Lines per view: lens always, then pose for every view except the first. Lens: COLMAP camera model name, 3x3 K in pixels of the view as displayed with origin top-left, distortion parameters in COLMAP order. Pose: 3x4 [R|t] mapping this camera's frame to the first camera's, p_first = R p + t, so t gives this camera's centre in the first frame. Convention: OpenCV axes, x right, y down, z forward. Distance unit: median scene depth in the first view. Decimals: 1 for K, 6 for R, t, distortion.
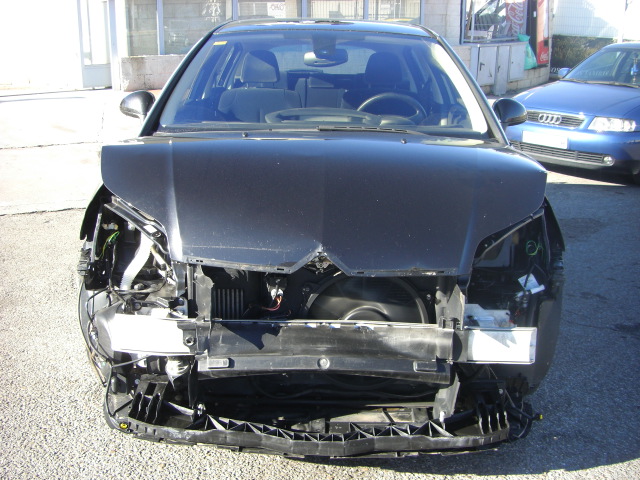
lens RADIAL K [[721.7, 0, 300.7], [0, 721.7, 242.2], [0, 0, 1]] dist [-0.208009, 0.186072]
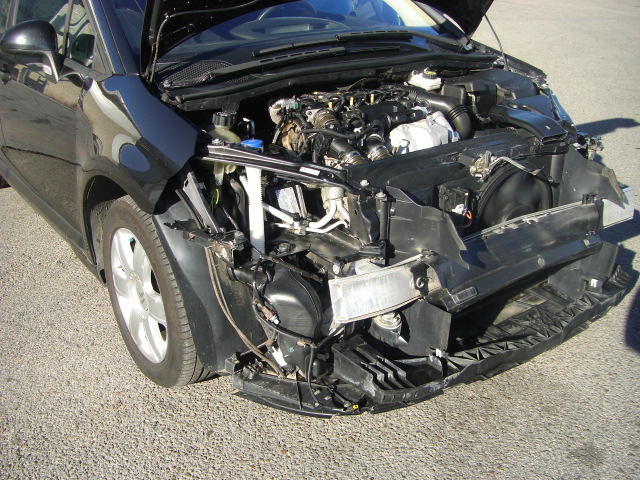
lens RADIAL K [[721.7, 0, 300.7], [0, 721.7, 242.2], [0, 0, 1]] dist [-0.208009, 0.186072]
pose [[0.802643, -0.254458, 0.539458, -0.715574], [0.192314, 0.966537, 0.169769, -0.085871], [-0.564605, -0.032519, 0.824720, 0.346620]]
